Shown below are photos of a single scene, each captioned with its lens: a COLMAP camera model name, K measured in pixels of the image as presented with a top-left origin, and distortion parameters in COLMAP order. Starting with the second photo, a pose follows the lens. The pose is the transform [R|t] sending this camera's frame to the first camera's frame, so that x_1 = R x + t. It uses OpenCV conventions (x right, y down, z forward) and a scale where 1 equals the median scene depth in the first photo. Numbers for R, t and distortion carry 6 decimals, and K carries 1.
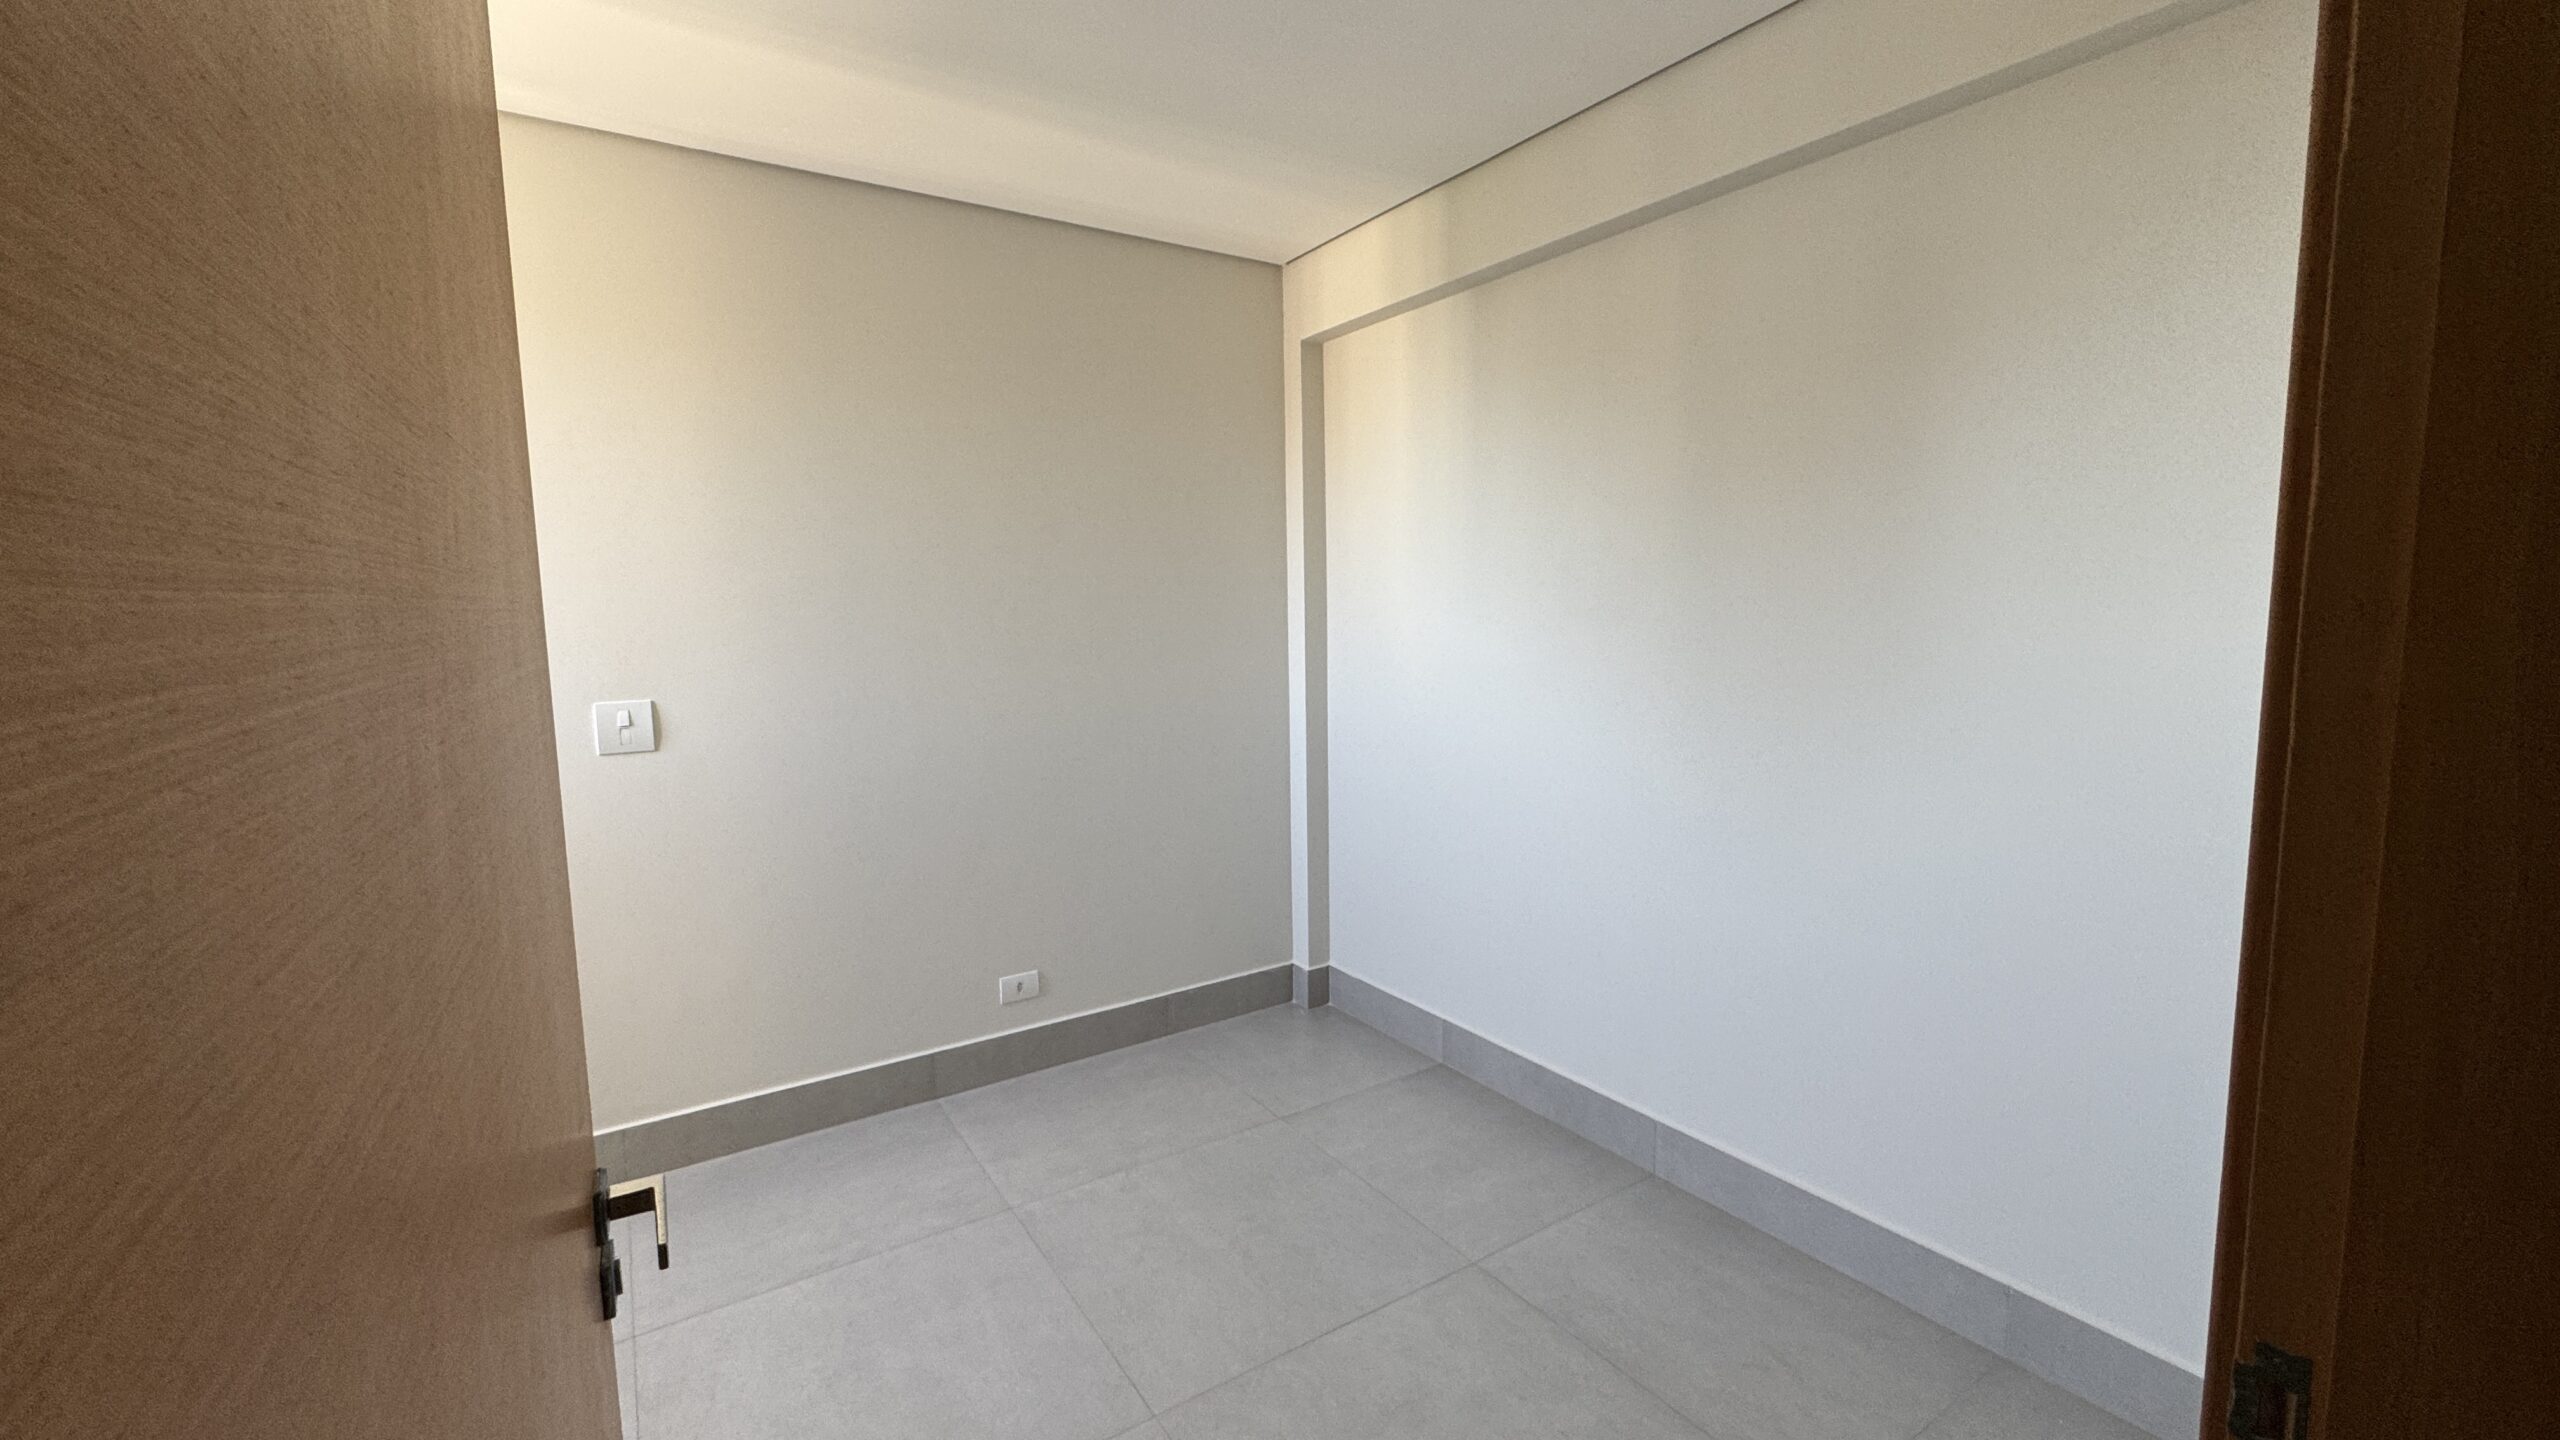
lens RADIAL K [[1023.7, 0, 1266.1], [0, 1023.7, 716.2], [0, 0, 1]] dist [0.001527, -0.001402]
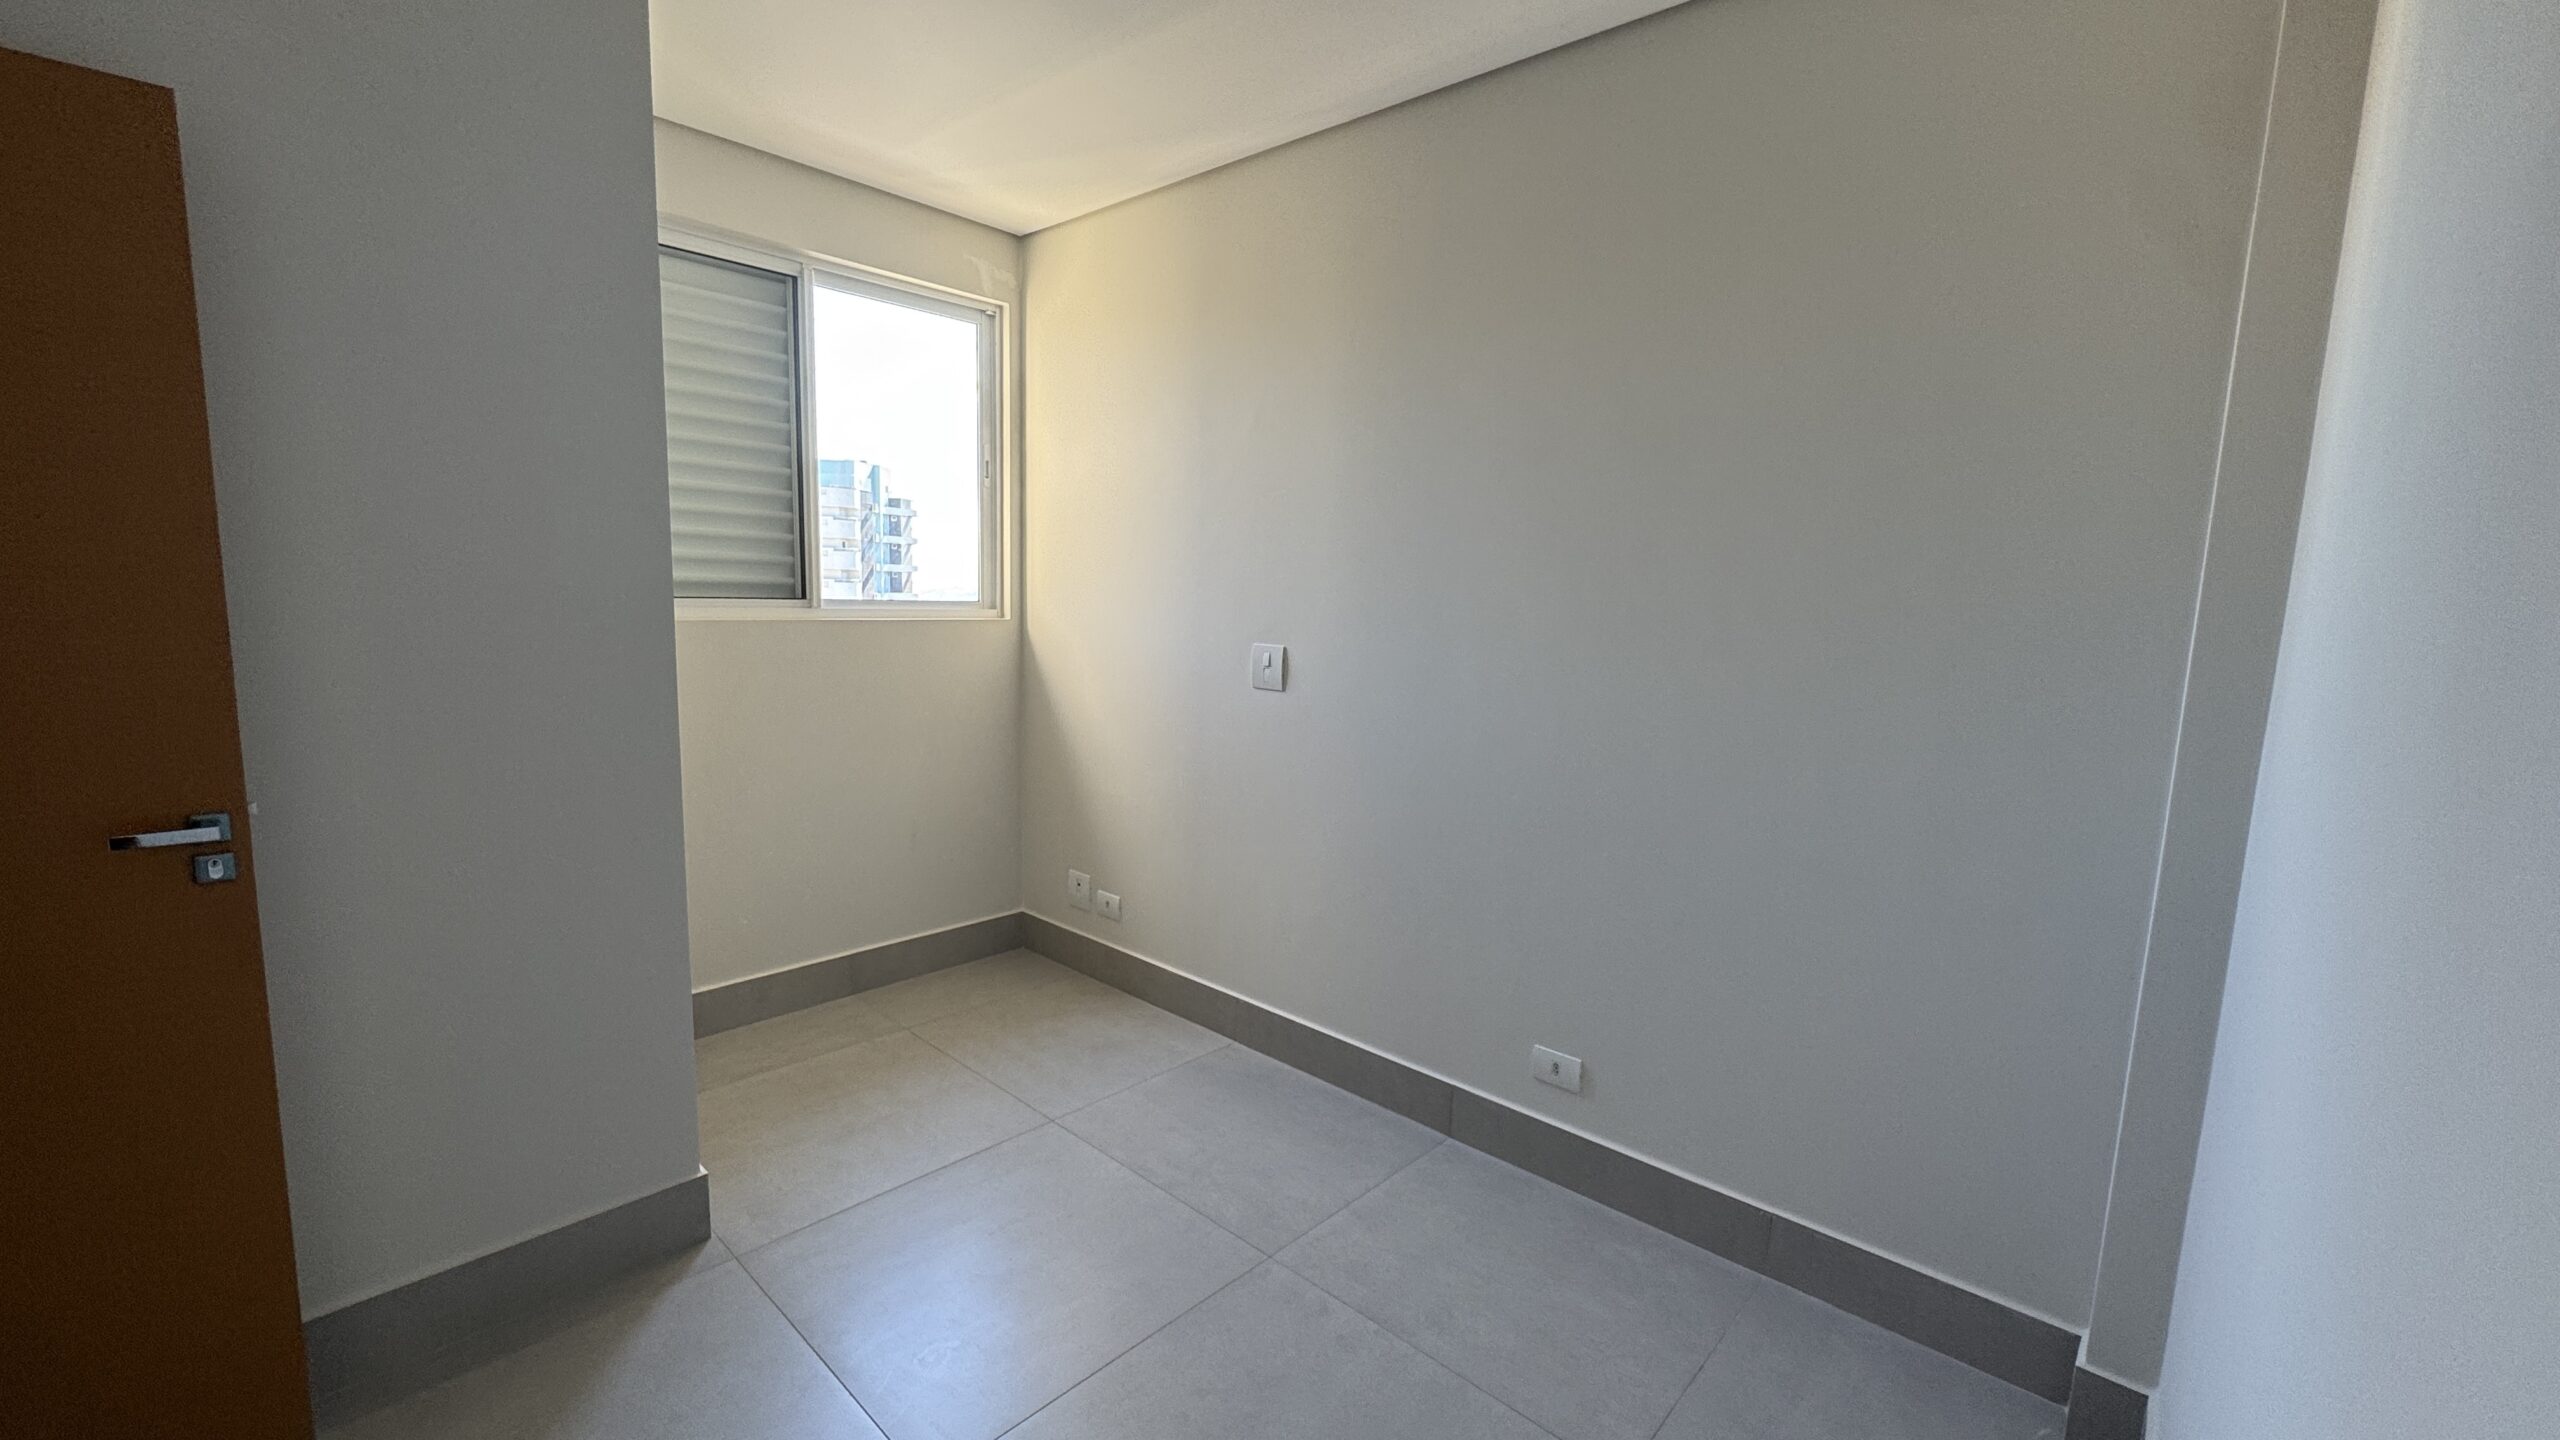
lens RADIAL K [[1023.7, 0, 1291.5], [0, 1023.7, 724.4], [0, 0, 1]] dist [0.001527, -0.001402]
pose [[0.268475, 0.157214, -0.950371, 0.486891], [-0.141266, 0.982351, 0.122597, -0.069712], [0.952872, 0.101340, 0.285946, 0.685816]]
